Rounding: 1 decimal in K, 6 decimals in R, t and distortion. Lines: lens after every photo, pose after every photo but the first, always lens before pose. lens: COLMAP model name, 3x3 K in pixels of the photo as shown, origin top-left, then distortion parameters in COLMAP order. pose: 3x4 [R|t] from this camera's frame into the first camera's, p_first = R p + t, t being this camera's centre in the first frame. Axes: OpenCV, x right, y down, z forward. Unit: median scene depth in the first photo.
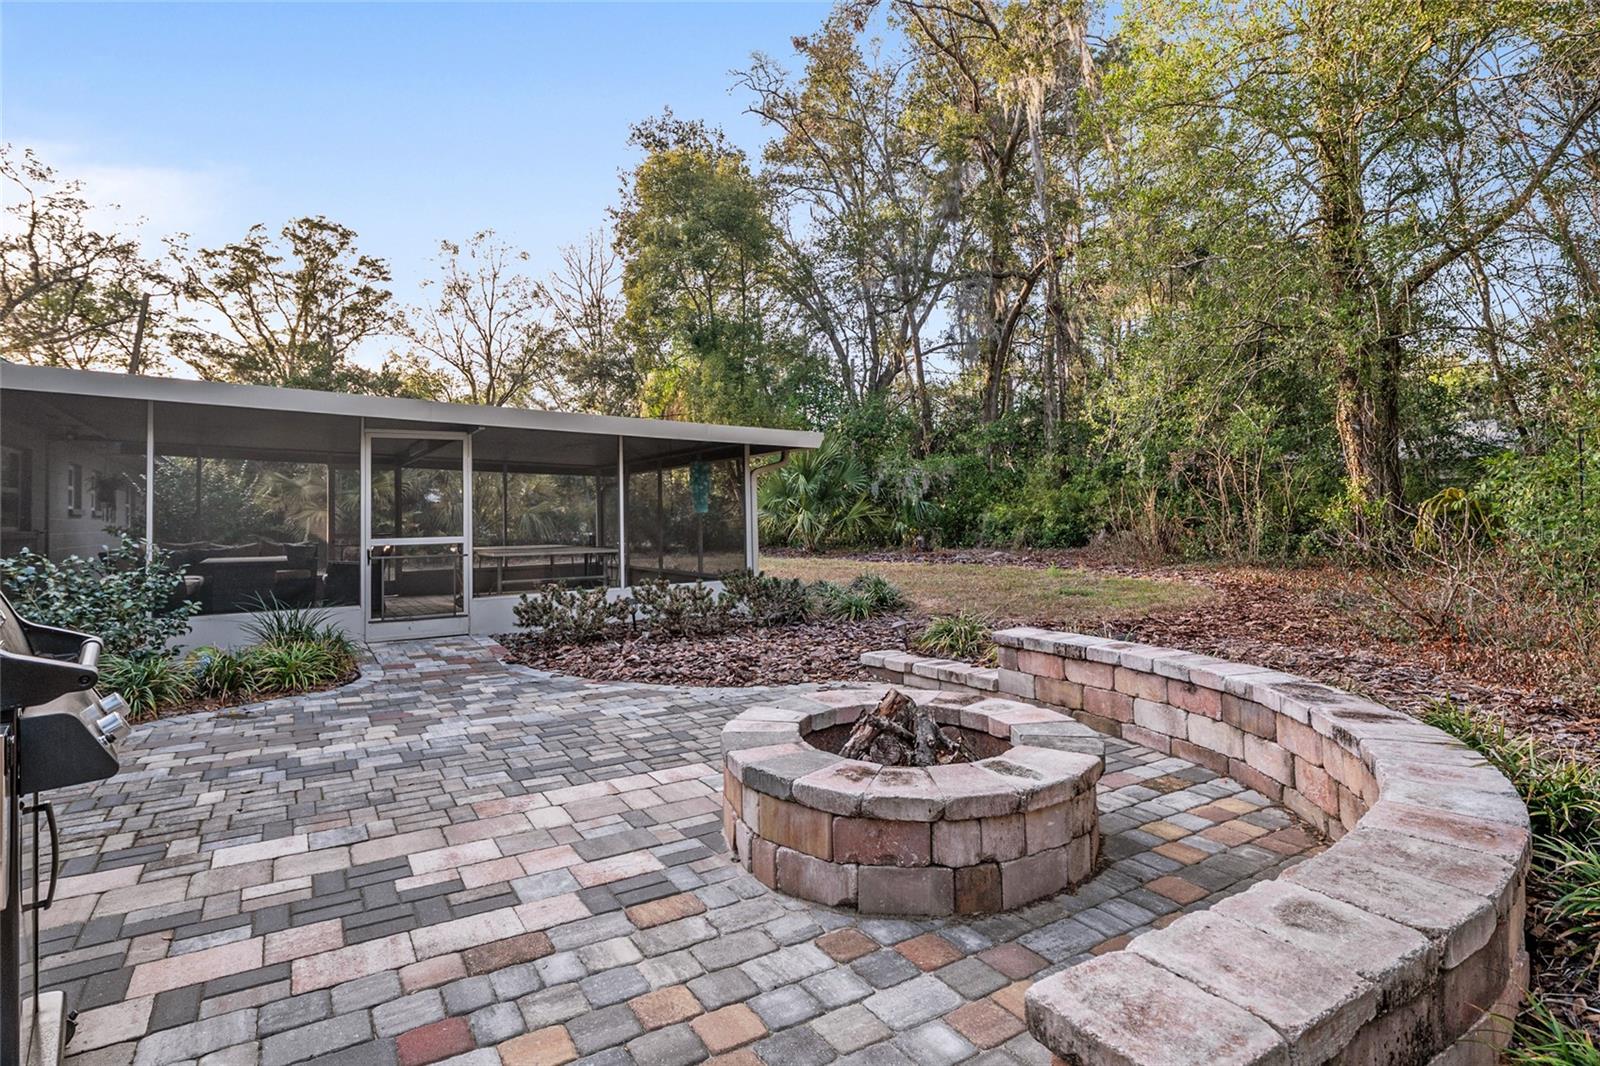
lens RADIAL K [[834.8, 0, 806.2], [0, 834.8, 490.8], [0, 0, 1]] dist [-0.000068, -0.001650]
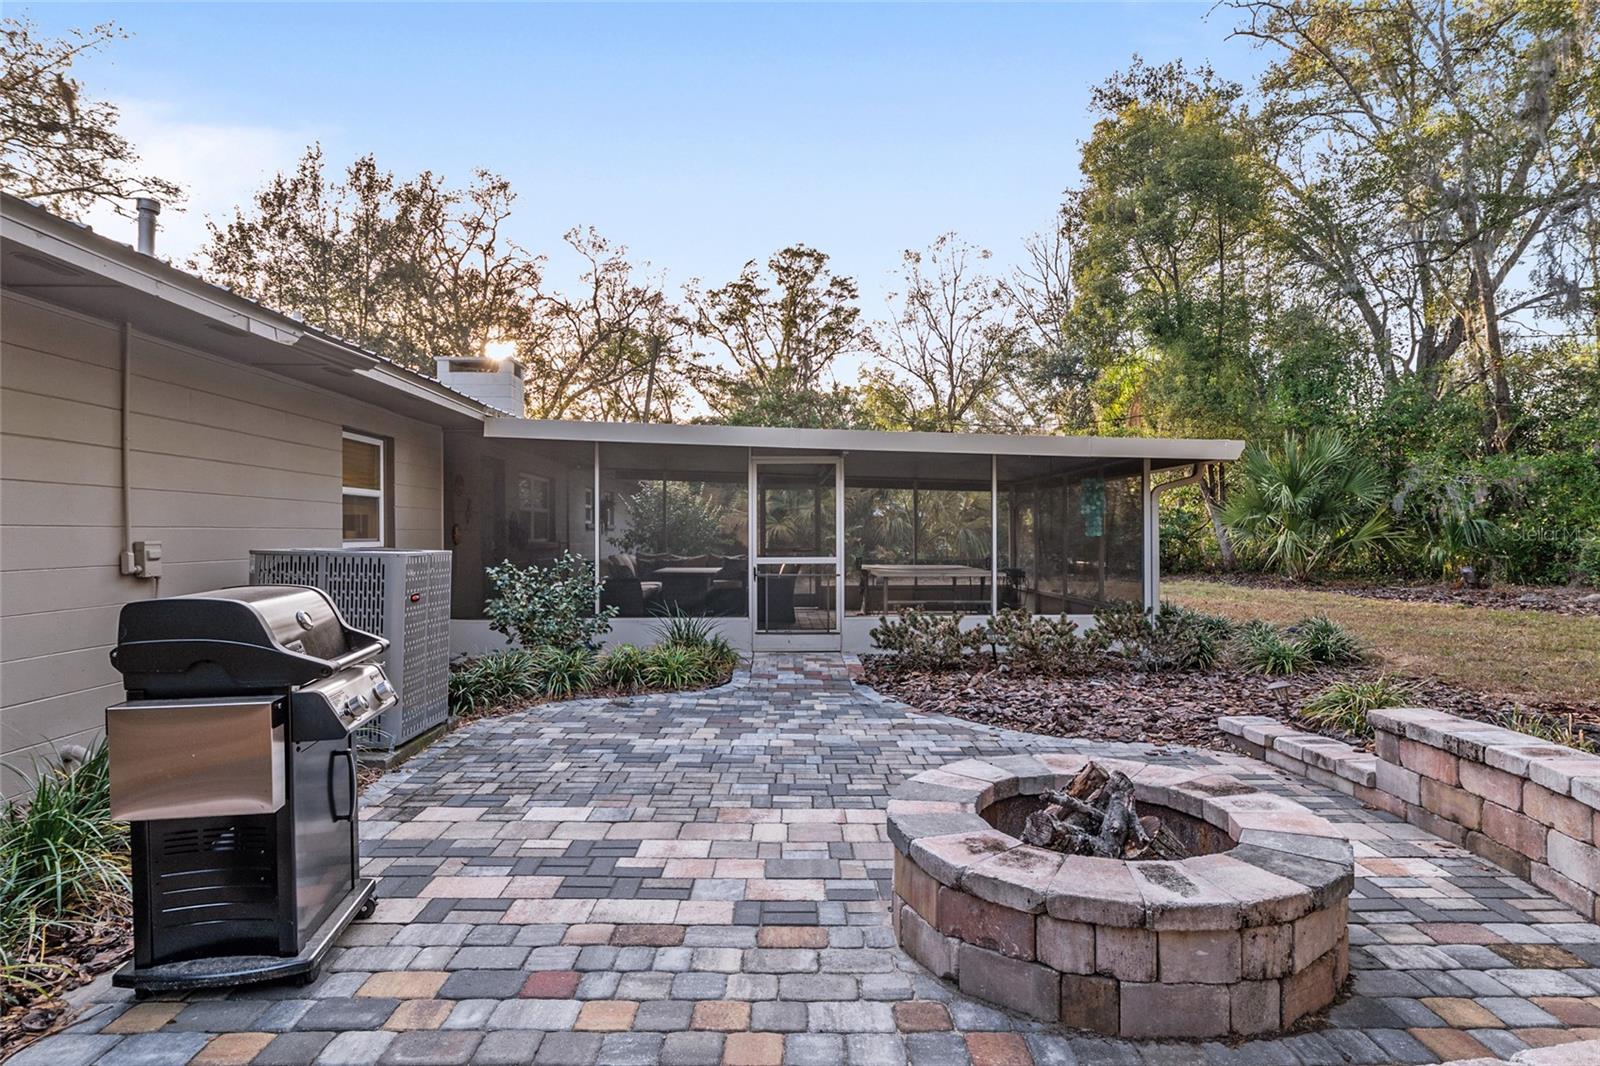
lens RADIAL K [[912.9, 0, 797.7], [0, 912.9, 539.0], [0, 0, 1]] dist [-0.002996, 0.001601]
pose [[0.845655, 0.019295, -0.533381, 0.191590], [0.003984, 0.999090, 0.042459, -0.020027], [0.533715, -0.038031, 0.844809, 0.023641]]
